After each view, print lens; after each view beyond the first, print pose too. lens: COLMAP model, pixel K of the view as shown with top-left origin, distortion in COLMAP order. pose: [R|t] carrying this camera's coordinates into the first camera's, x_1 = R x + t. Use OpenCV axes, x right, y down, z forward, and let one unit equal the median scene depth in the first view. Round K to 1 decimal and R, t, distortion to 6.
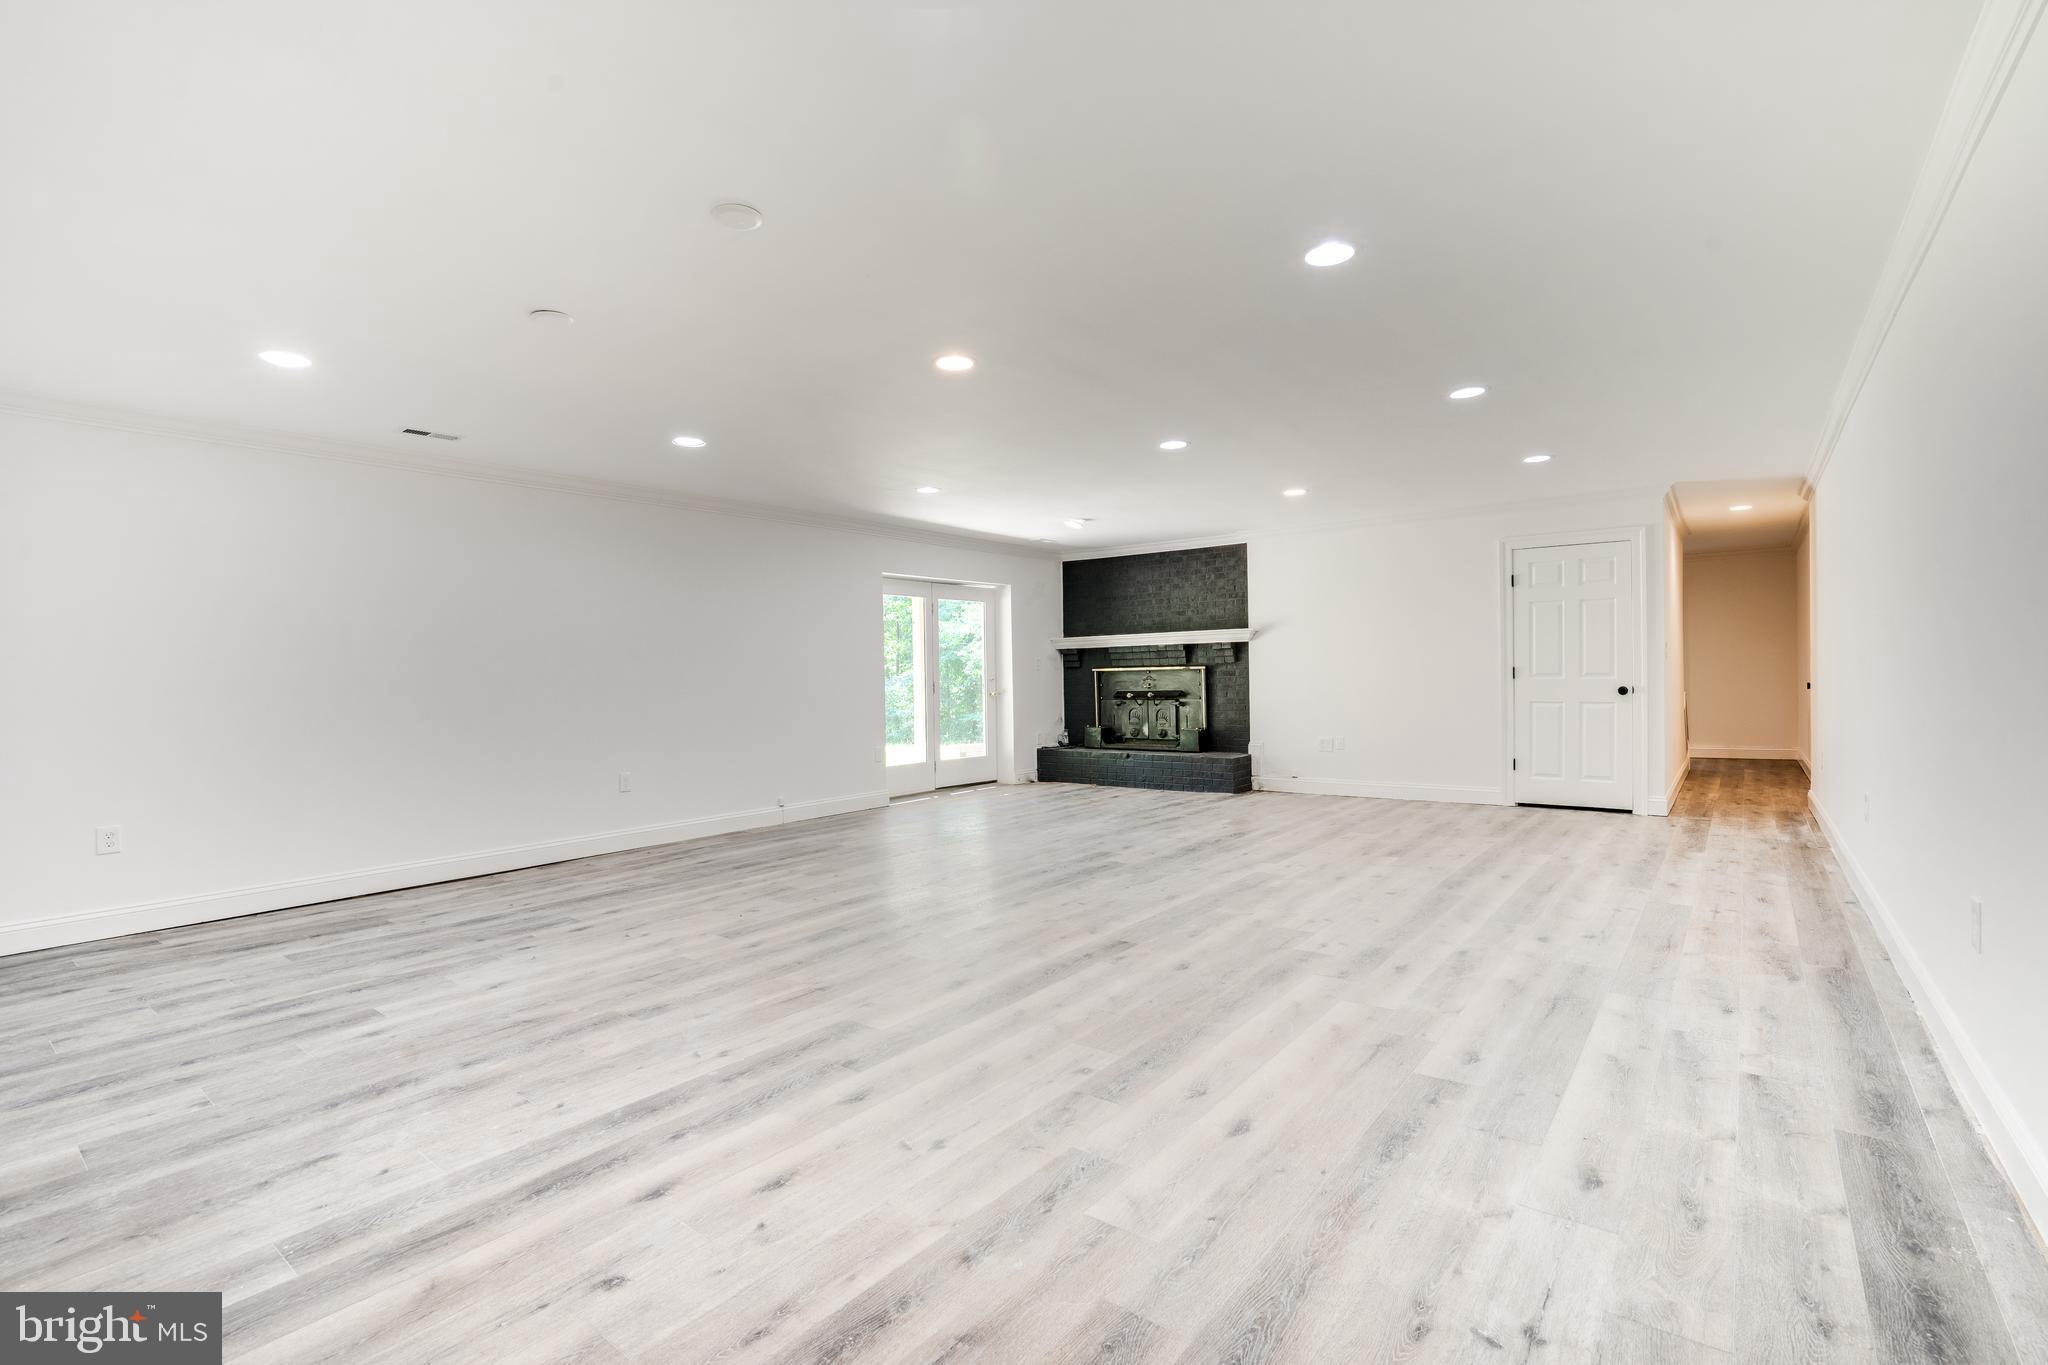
lens RADIAL K [[939.2, 0, 1022.1], [0, 939.2, 685.8], [0, 0, 1]] dist [-0.026776, 0.007423]
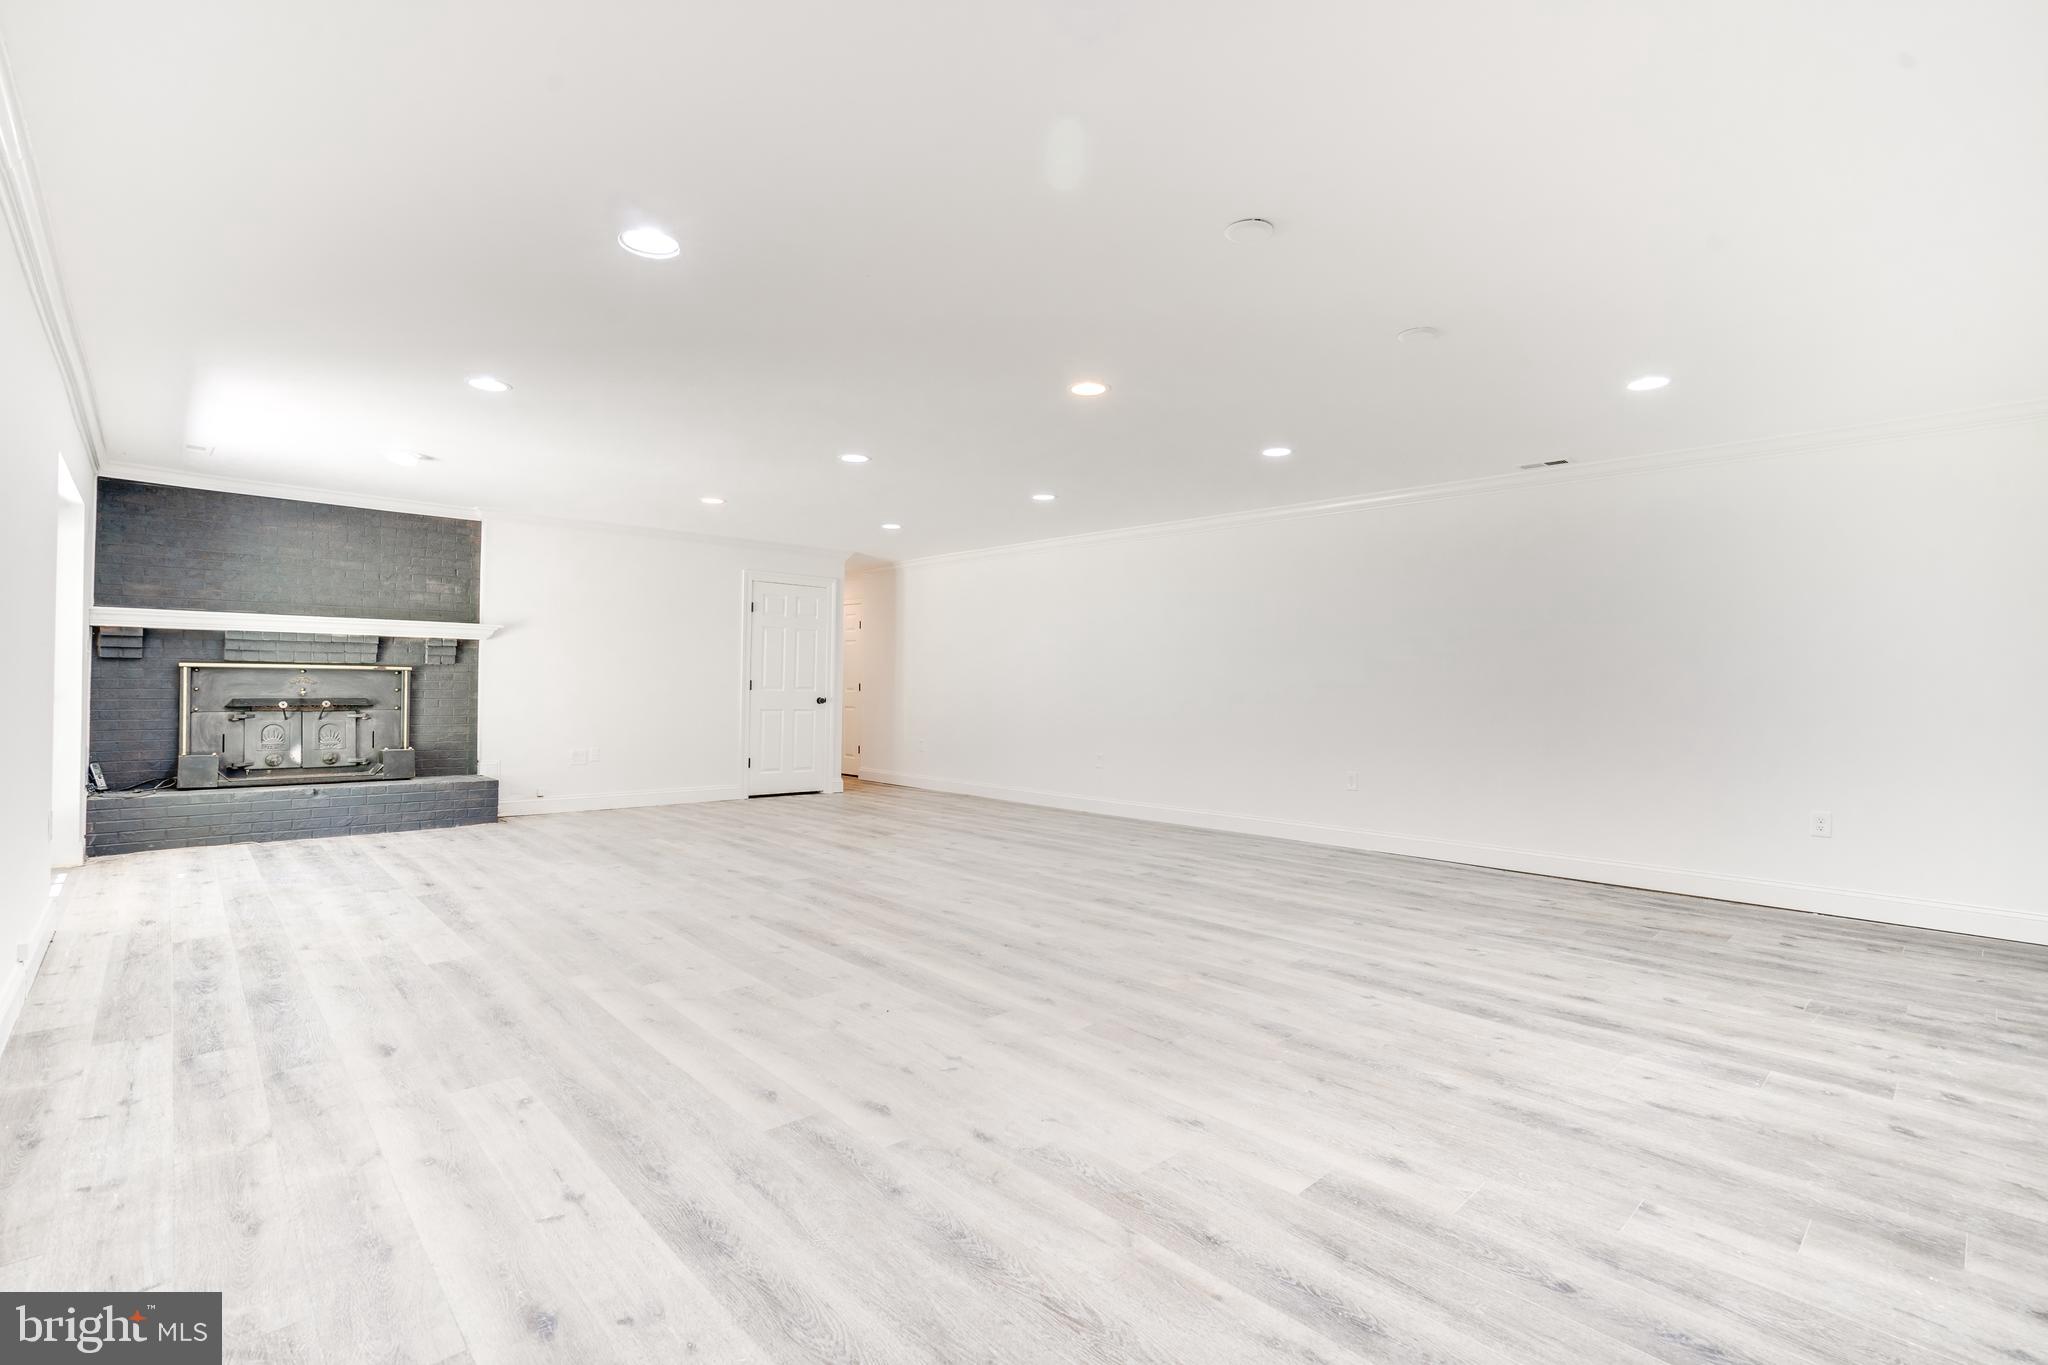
lens RADIAL K [[939.2, 0, 1021.1], [0, 939.2, 682.7], [0, 0, 1]] dist [-0.026776, 0.007423]
pose [[0.141501, 0.022544, 0.989681, -1.259253], [-0.005967, 0.999742, -0.021920, 0.014697], [-0.989920, -0.002804, 0.141599, 1.016192]]
